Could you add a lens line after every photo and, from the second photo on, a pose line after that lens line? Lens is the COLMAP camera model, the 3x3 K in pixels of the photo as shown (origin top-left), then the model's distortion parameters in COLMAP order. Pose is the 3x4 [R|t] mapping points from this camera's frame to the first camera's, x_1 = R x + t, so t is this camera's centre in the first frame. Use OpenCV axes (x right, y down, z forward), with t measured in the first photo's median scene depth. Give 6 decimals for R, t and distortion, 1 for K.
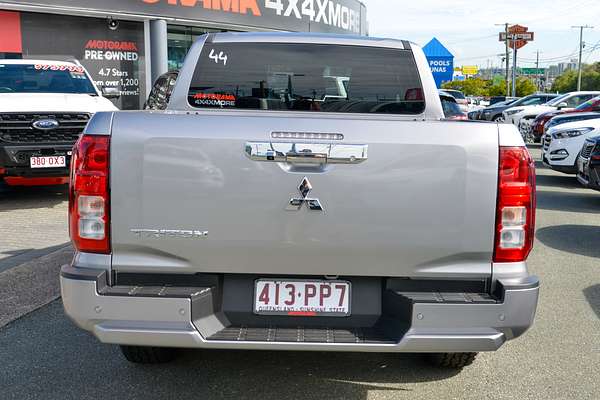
lens RADIAL K [[844.6, 0, 300.0], [0, 844.6, 200.0], [0, 0, 1]] dist [0.027267, 0.023128]
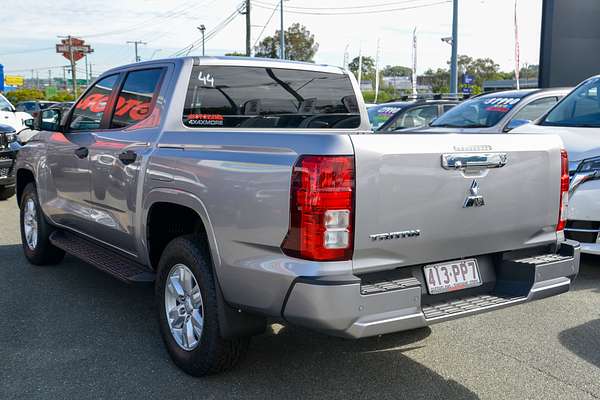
lens RADIAL K [[844.6, 0, 300.0], [0, 844.6, 200.0], [0, 0, 1]] dist [0.027267, 0.023128]
pose [[0.763975, -0.079885, 0.640281, -0.297094], [0.084461, 0.996149, 0.023508, -0.014455], [-0.639694, 0.036119, 0.767781, 0.051113]]
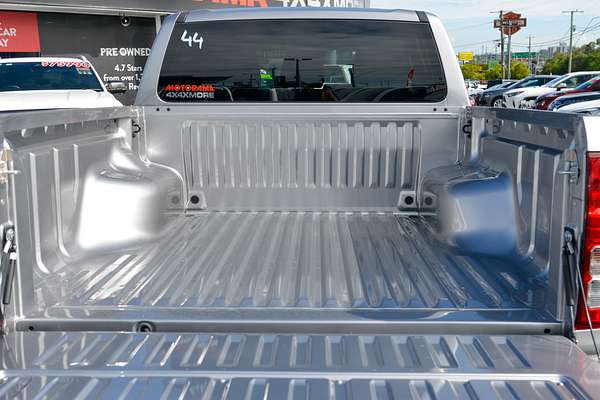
lens RADIAL K [[702.9, 0, 300.0], [0, 702.9, 200.0], [0, 0, 1]] dist [0.001847, 0.010757]
pose [[0.999289, -0.027308, -0.025998, 0.009147], [0.028299, 0.998856, 0.038543, -0.015619], [0.024916, -0.039252, 0.998919, 0.134071]]
